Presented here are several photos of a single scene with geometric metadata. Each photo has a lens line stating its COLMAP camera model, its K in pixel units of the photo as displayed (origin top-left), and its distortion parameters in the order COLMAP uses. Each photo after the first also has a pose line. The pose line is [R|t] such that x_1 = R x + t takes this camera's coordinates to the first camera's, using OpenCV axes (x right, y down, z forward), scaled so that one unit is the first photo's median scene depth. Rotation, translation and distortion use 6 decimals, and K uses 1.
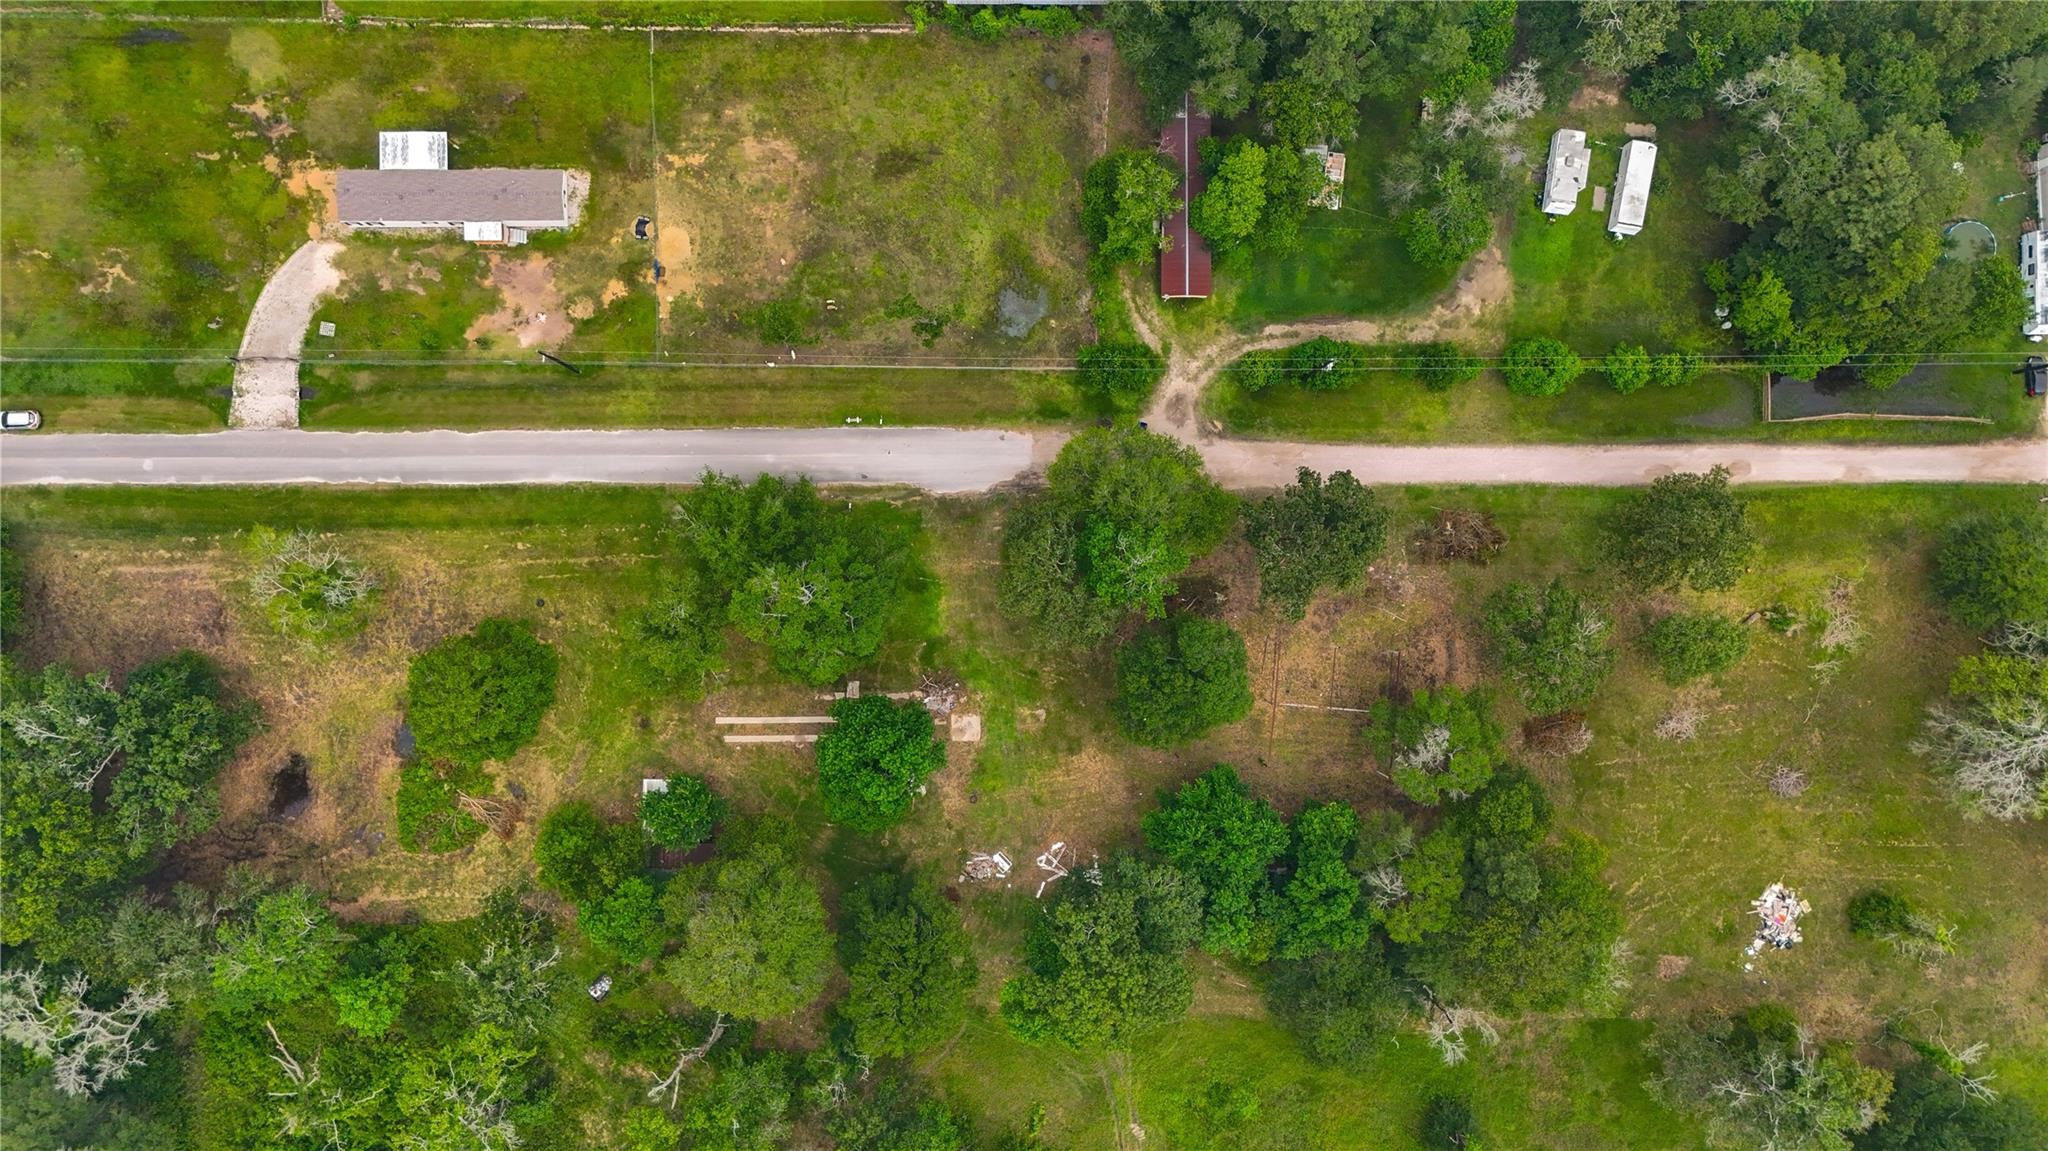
lens RADIAL K [[1486.6, 0, 1024.0], [0, 1486.6, 575.5], [0, 0, 1]] dist [0.055992, -0.011547]
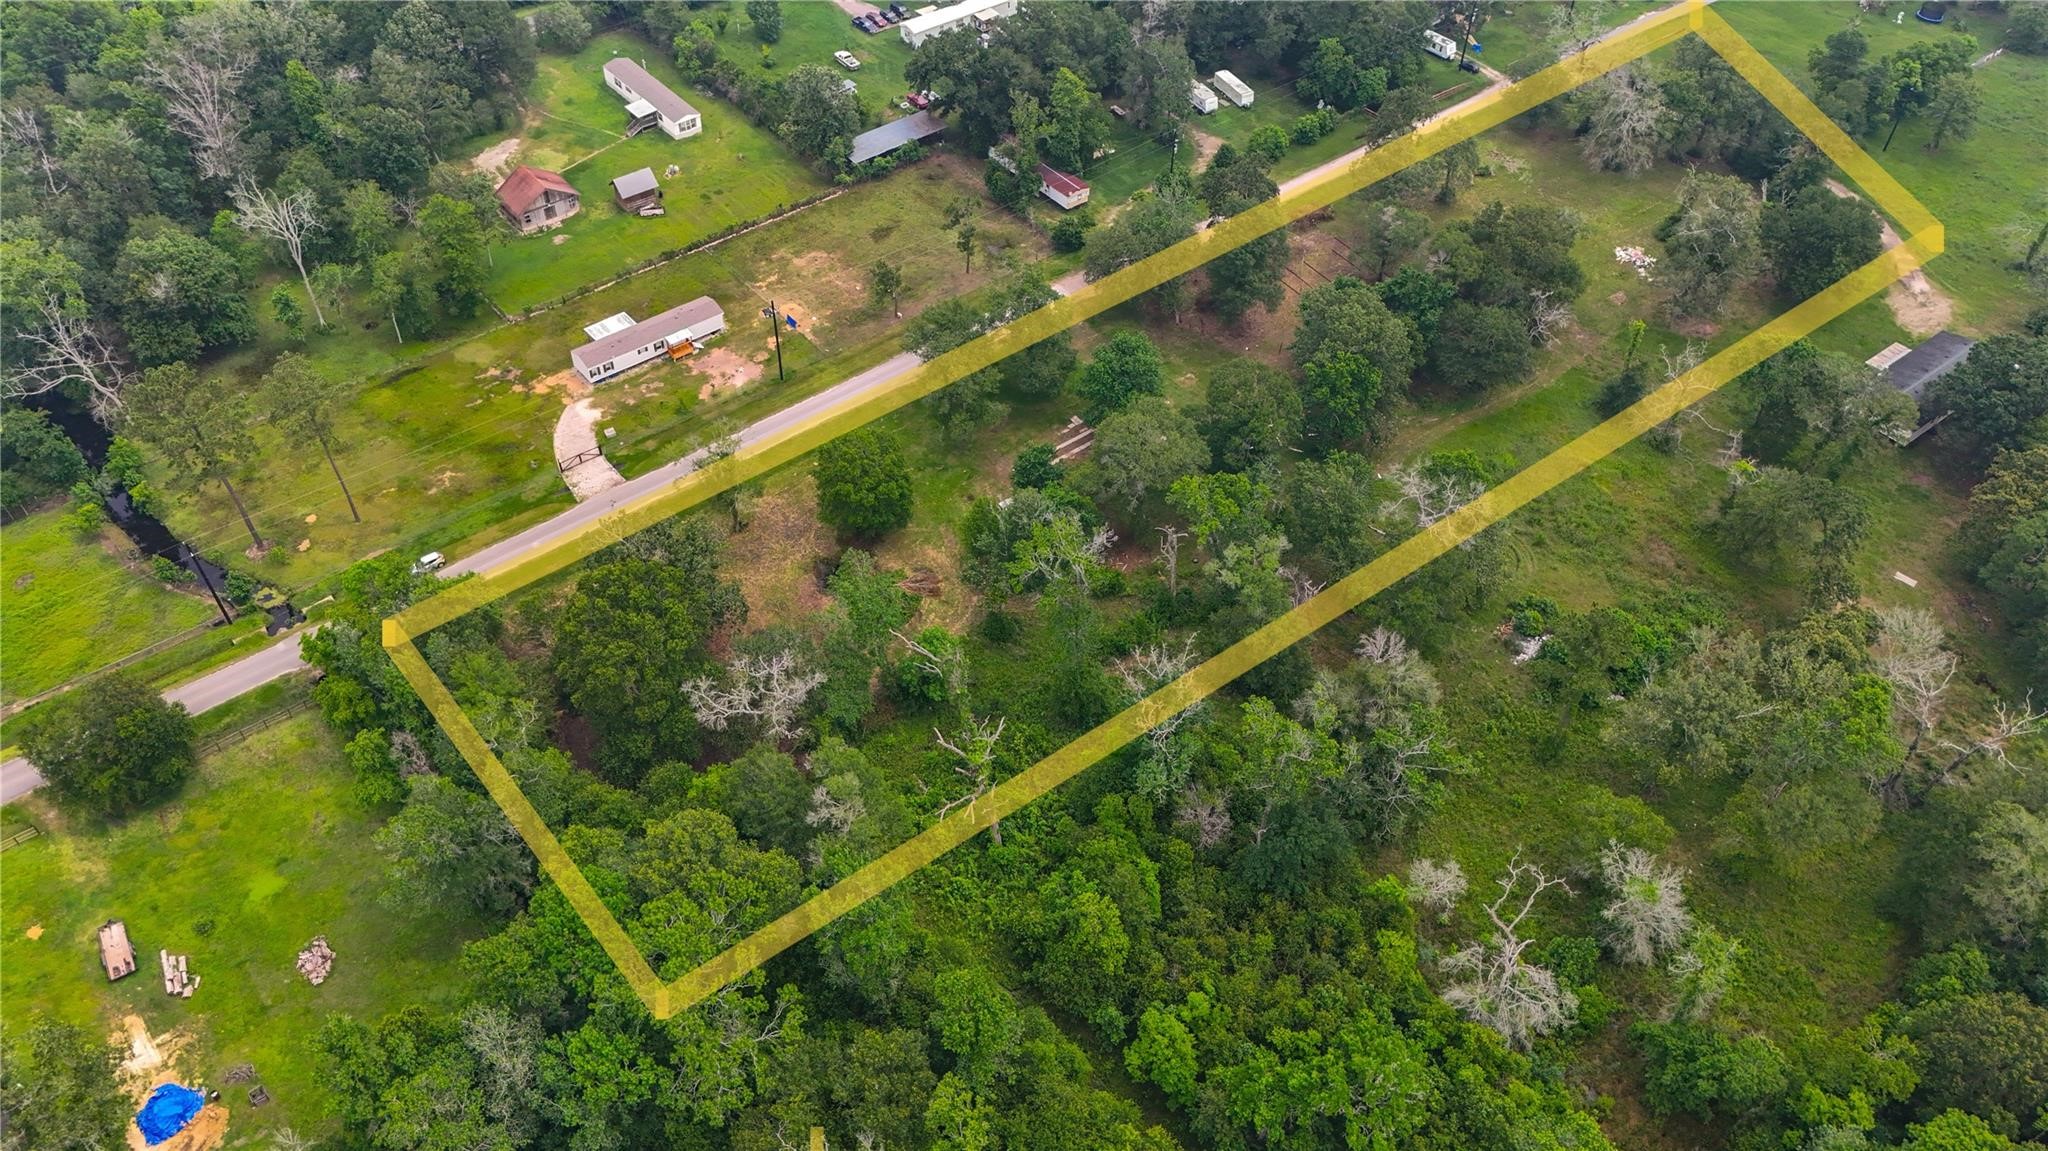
lens RADIAL K [[1486.6, 0, 1024.0], [0, 1486.6, 575.5], [0, 0, 1]] dist [0.055992, -0.011547]
pose [[0.777761, -0.452674, 0.436090, -0.812065], [0.628559, 0.561233, -0.538453, 0.856400], [-0.001004, 0.692896, 0.721037, 0.124958]]
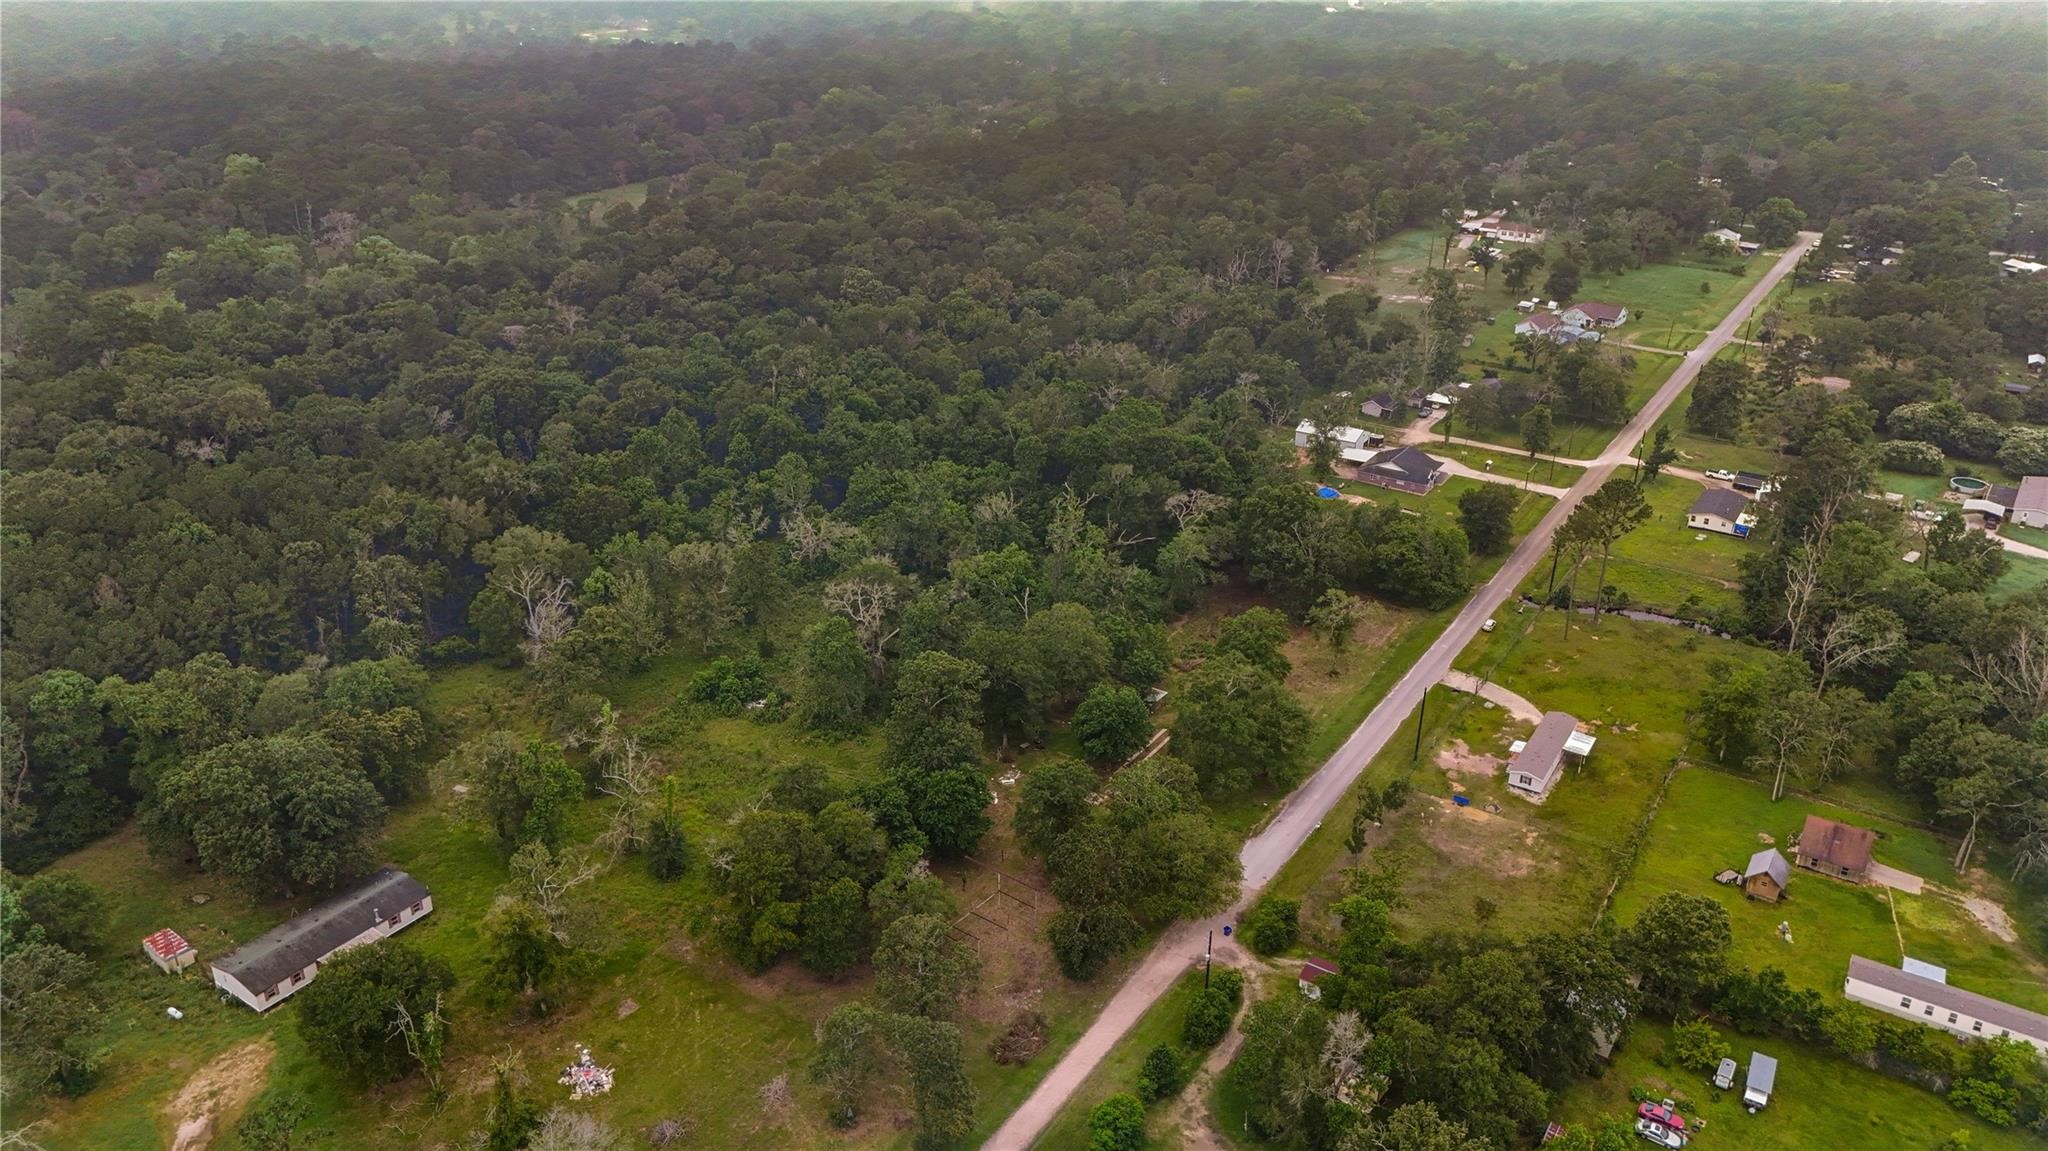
lens RADIAL K [[1486.6, 0, 1024.0], [0, 1486.6, 575.5], [0, 0, 1]] dist [0.055992, -0.011547]
pose [[-0.547584, 0.324580, -0.771233, 1.089220], [-0.836010, -0.250998, 0.487941, -0.513492], [-0.035202, 0.911947, 0.408794, 0.186666]]
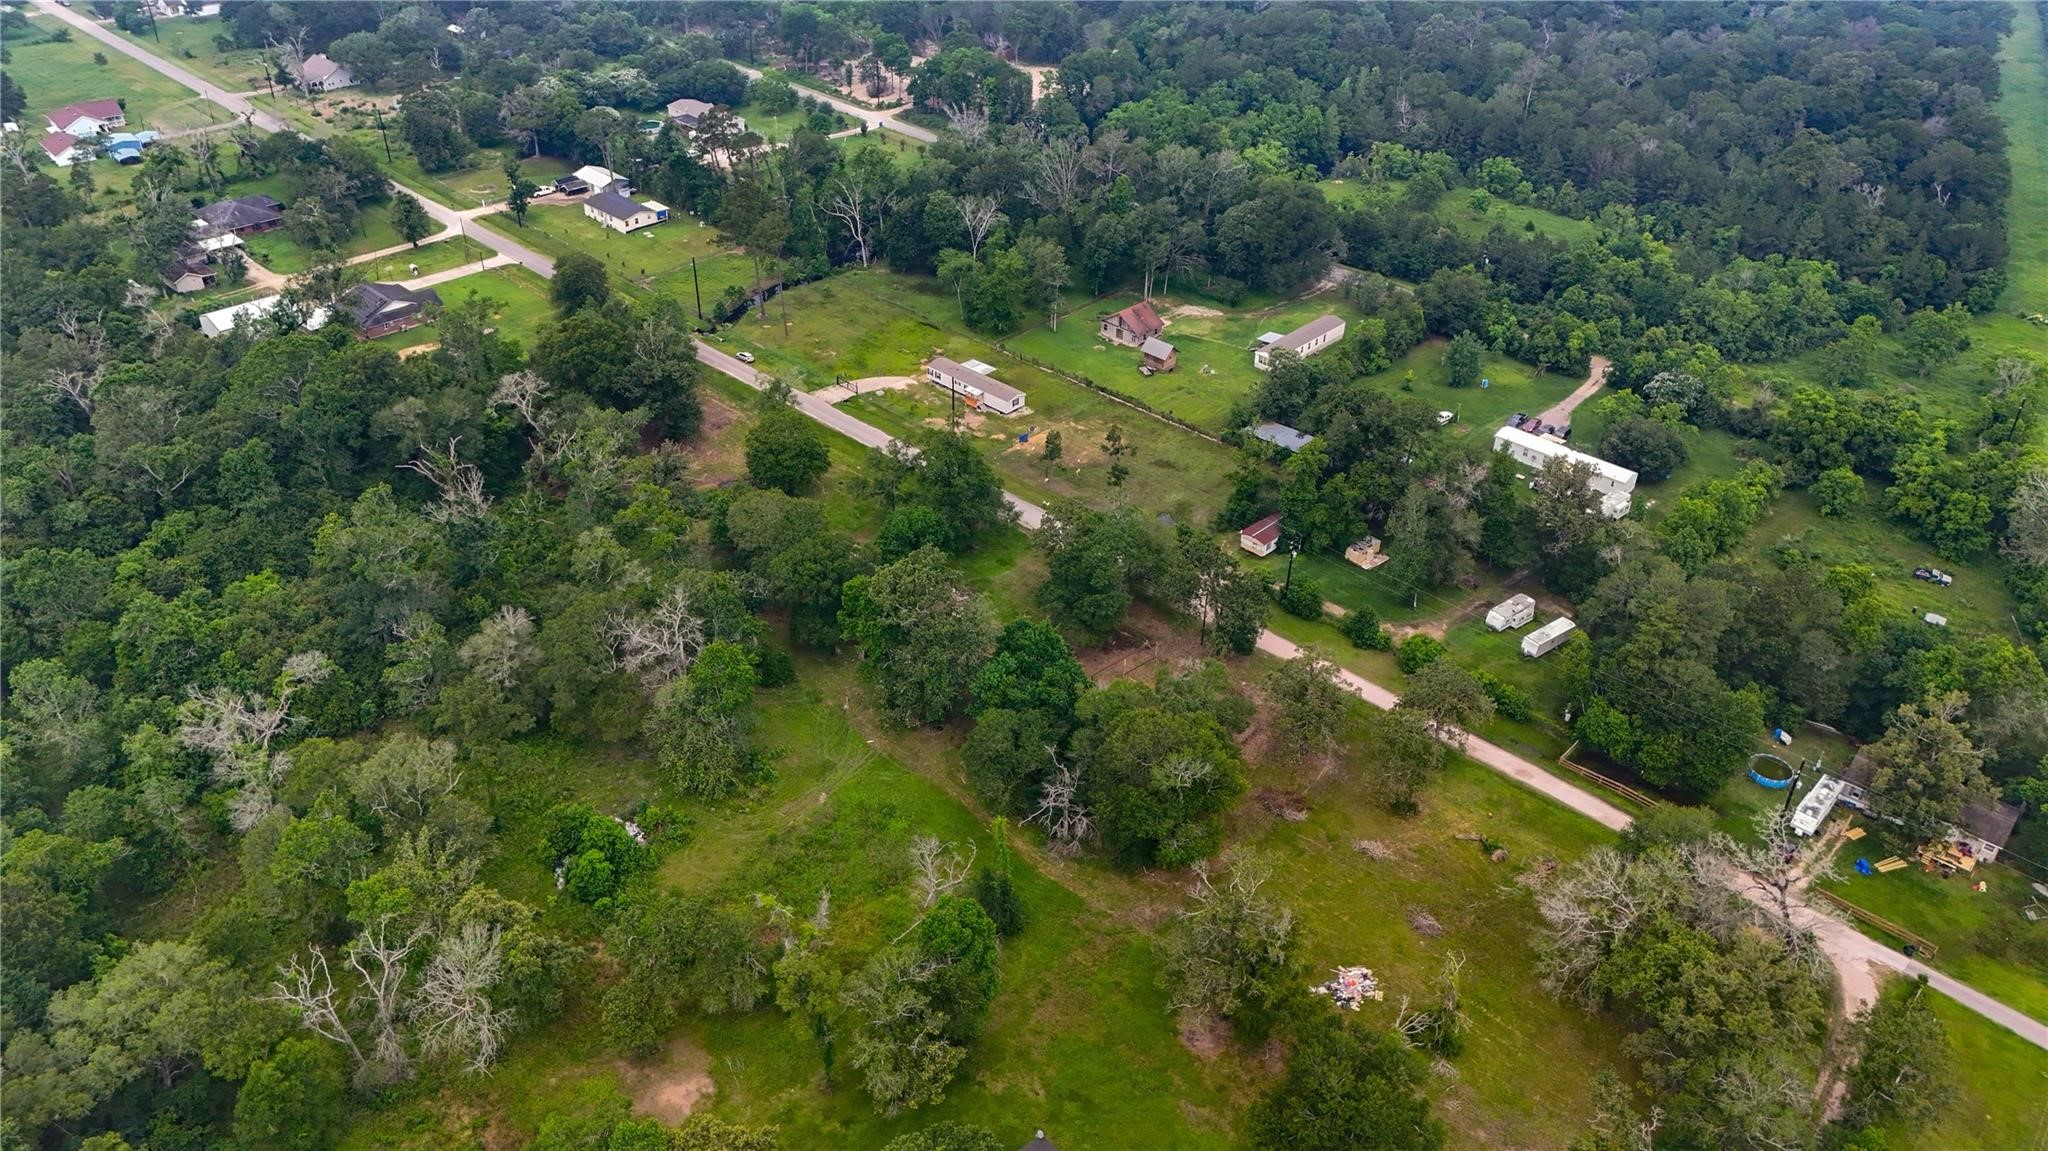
lens RADIAL K [[1486.6, 0, 1024.0], [0, 1486.6, 575.5], [0, 0, 1]] dist [0.055992, -0.011547]
pose [[0.719373, 0.376473, -0.583756, 0.864982], [-0.694588, 0.381242, -0.610084, 0.955188], [-0.007128, 0.844348, 0.535748, 0.175315]]
